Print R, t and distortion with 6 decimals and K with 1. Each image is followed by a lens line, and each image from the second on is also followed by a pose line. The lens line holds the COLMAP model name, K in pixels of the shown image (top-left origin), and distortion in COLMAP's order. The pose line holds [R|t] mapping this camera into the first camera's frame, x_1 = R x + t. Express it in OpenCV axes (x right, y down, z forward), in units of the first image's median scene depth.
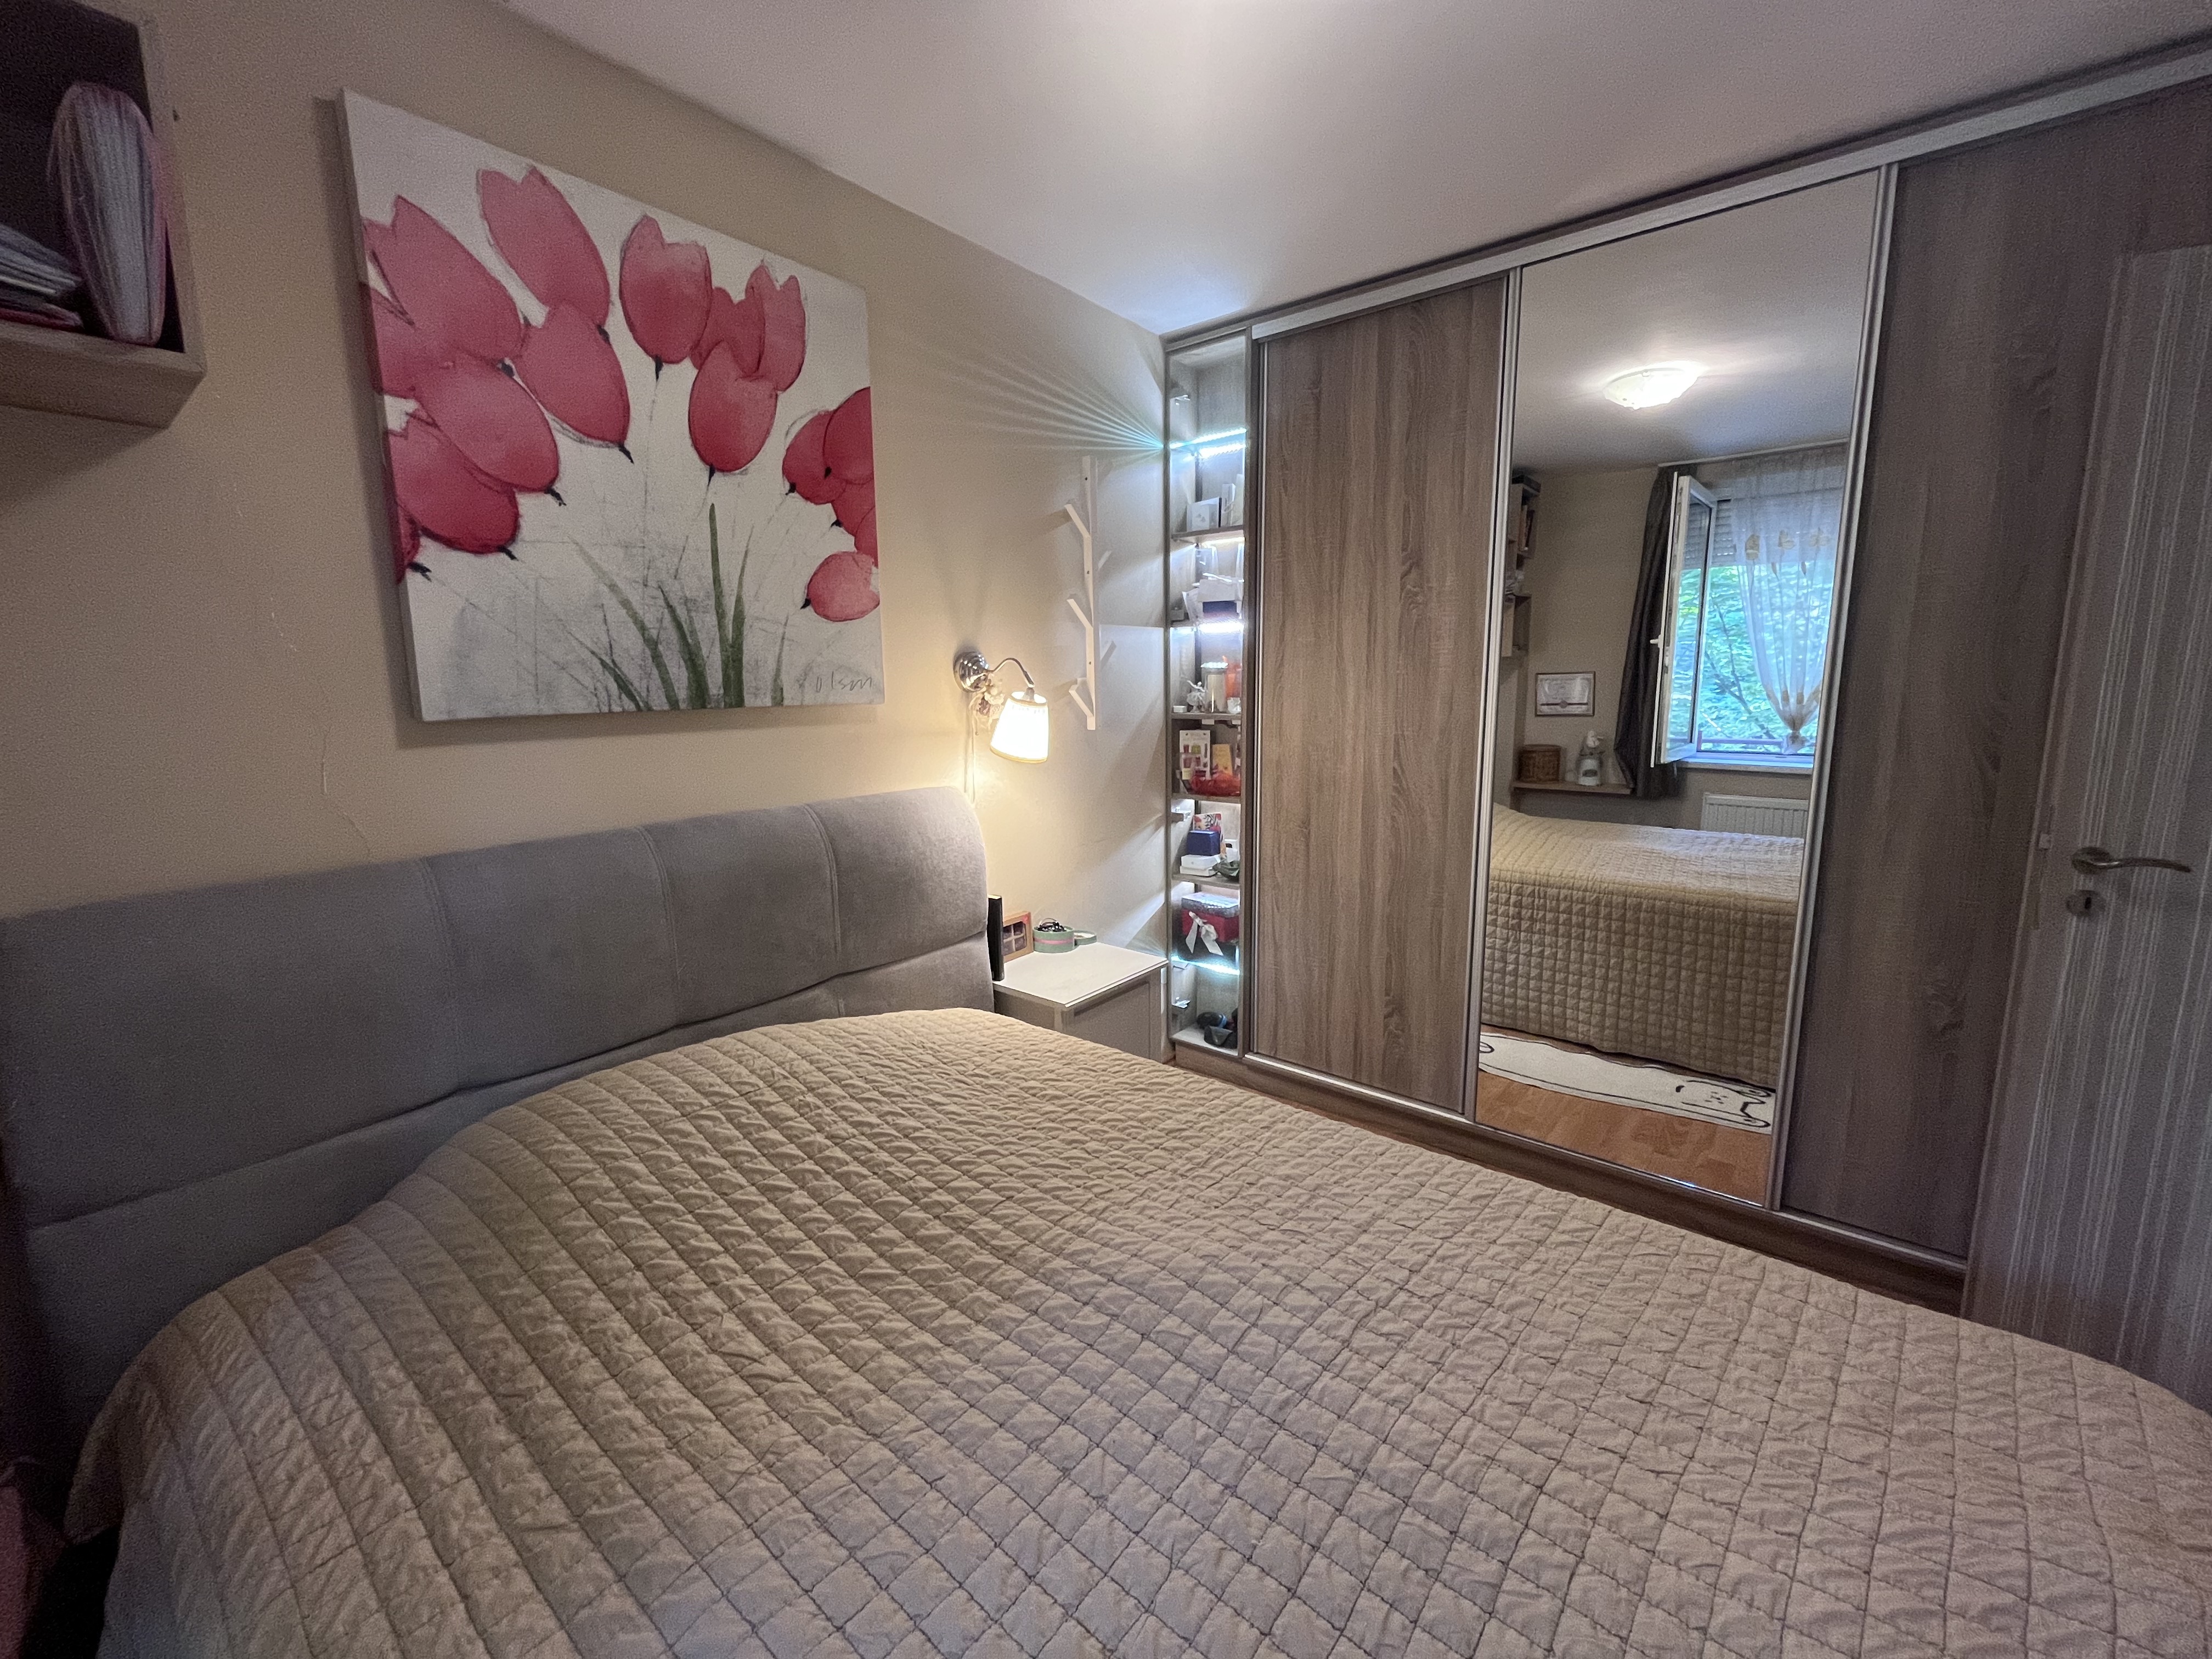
lens RADIAL K [[895.3, 0, 1107.2], [0, 895.3, 821.4], [0, 0, 1]] dist [-0.002346, -0.001331]
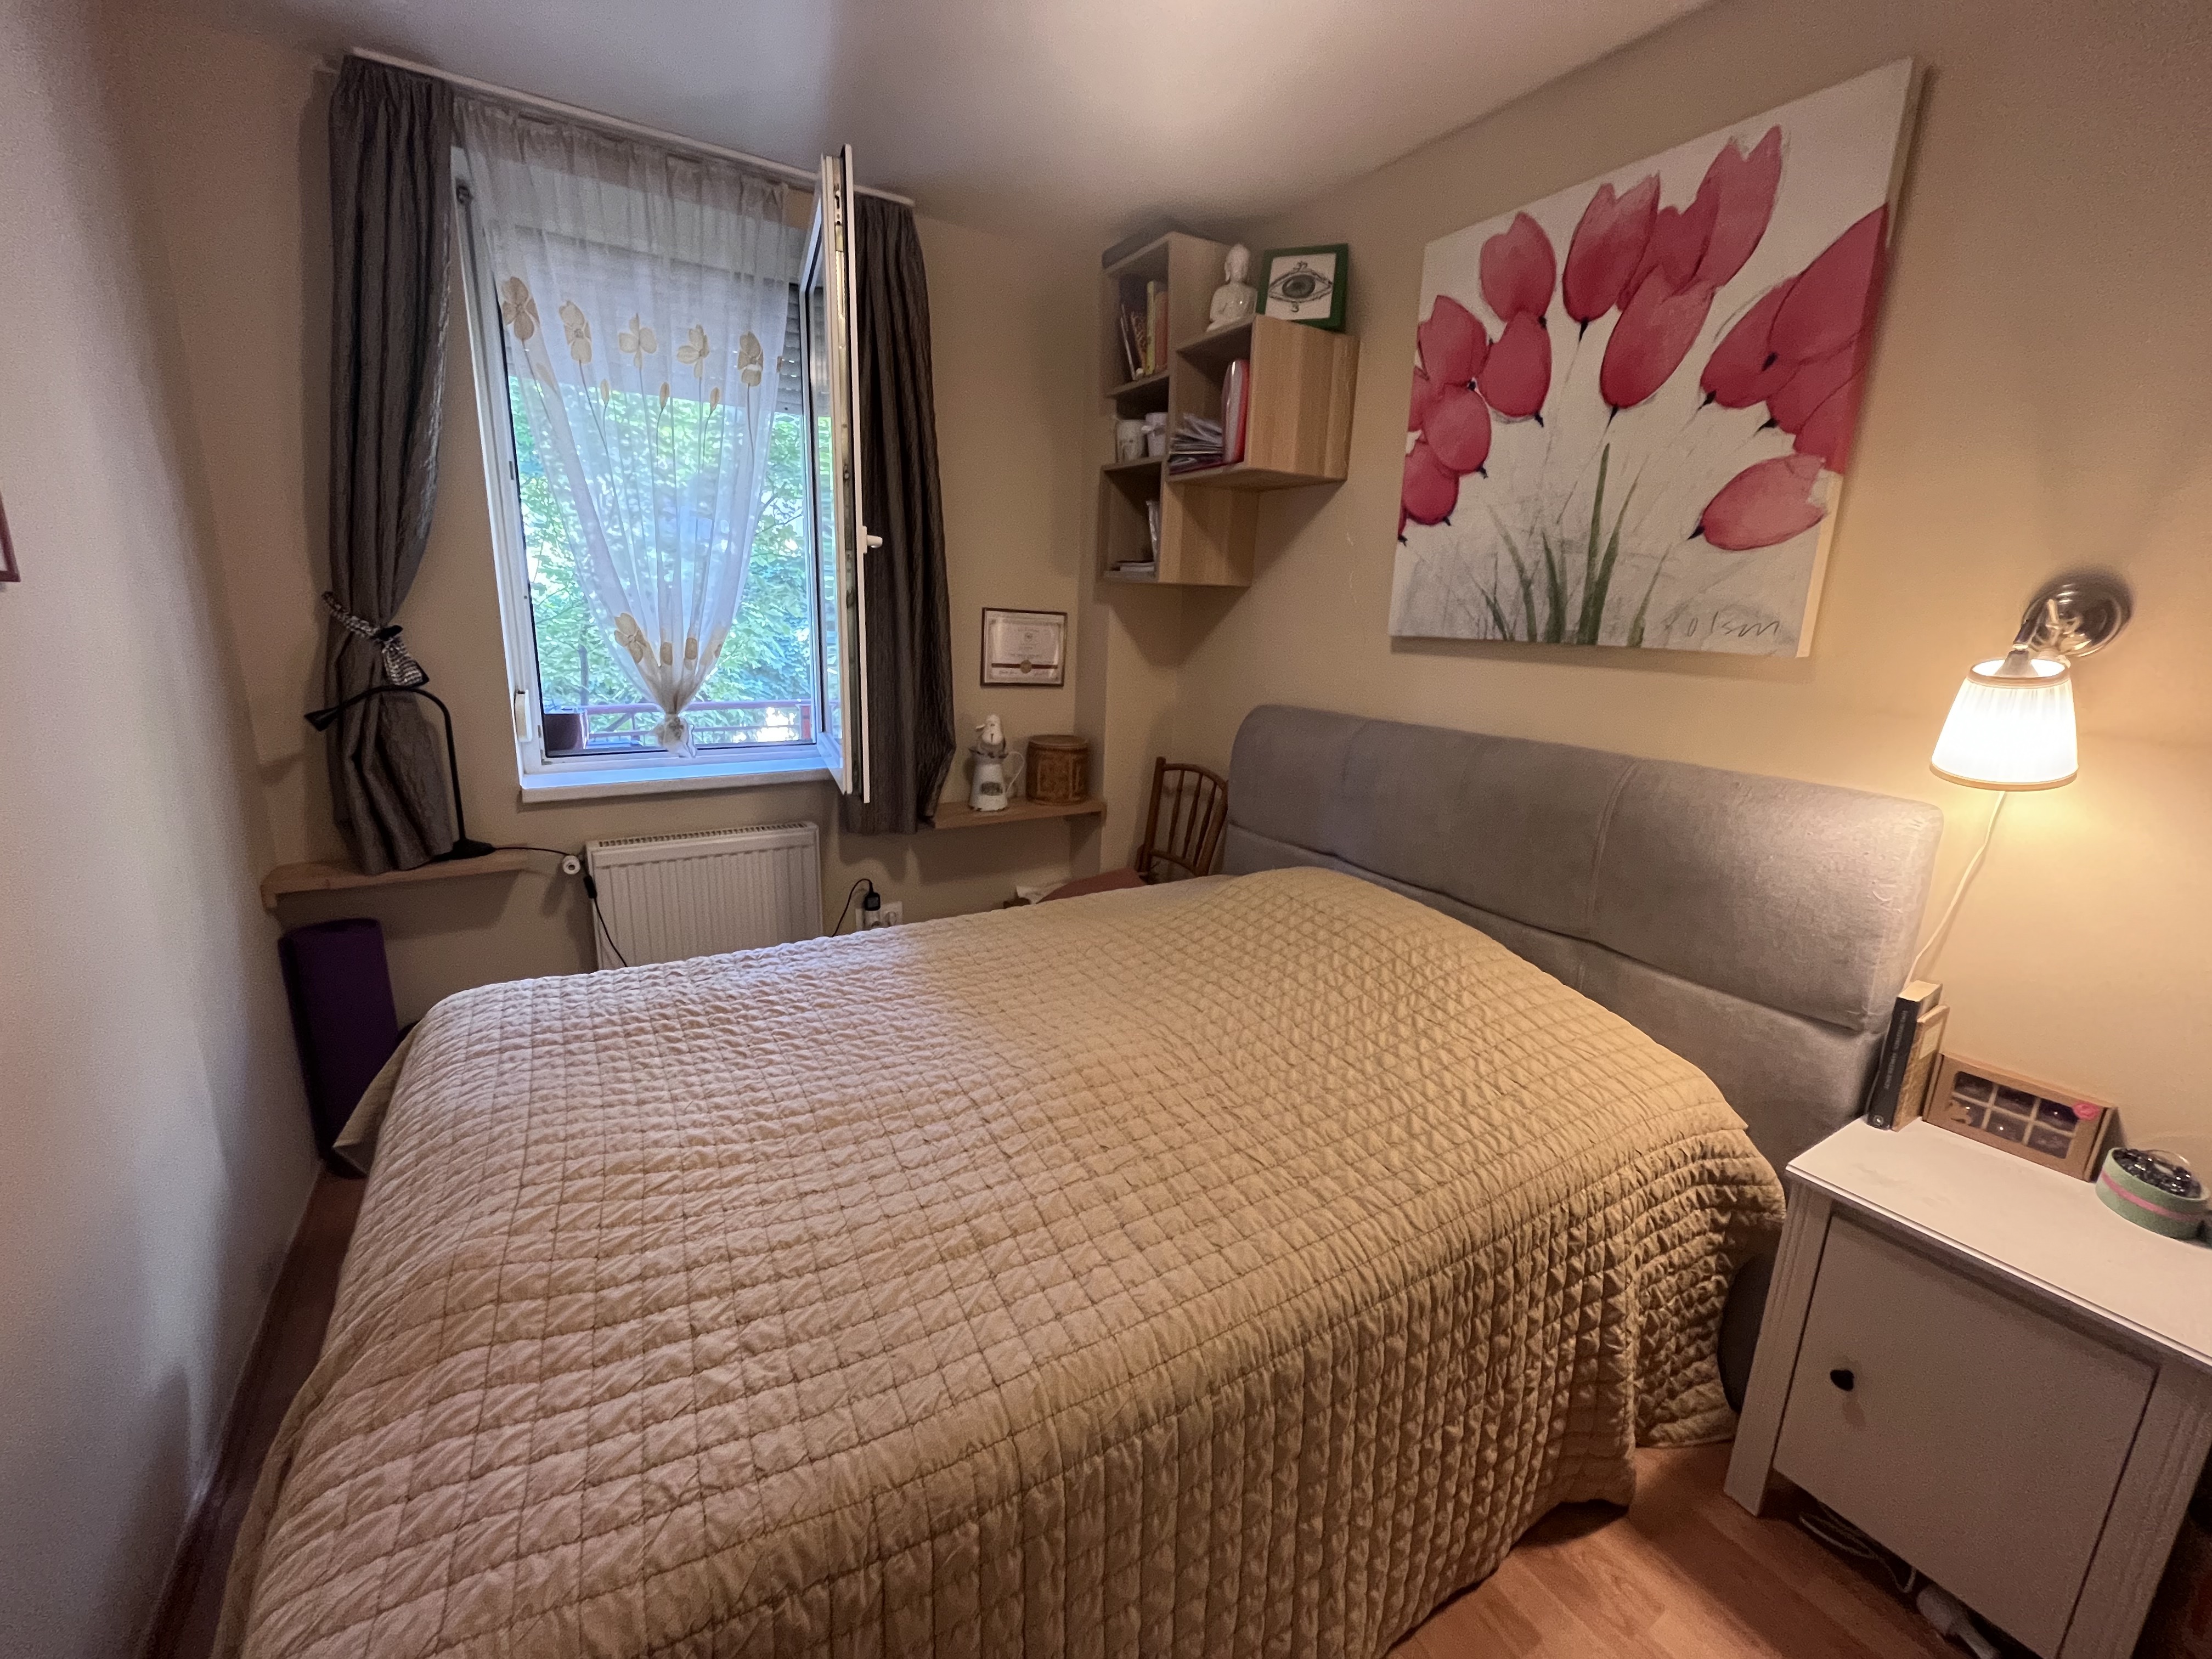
lens RADIAL K [[895.3, 0, 1094.8], [0, 895.3, 821.0], [0, 0, 1]] dist [-0.002346, -0.001331]
pose [[-0.337737, 0.222120, -0.914656, 0.799034], [-0.173489, 0.940416, 0.292437, -0.146832], [0.925114, 0.257449, -0.279078, 0.859526]]
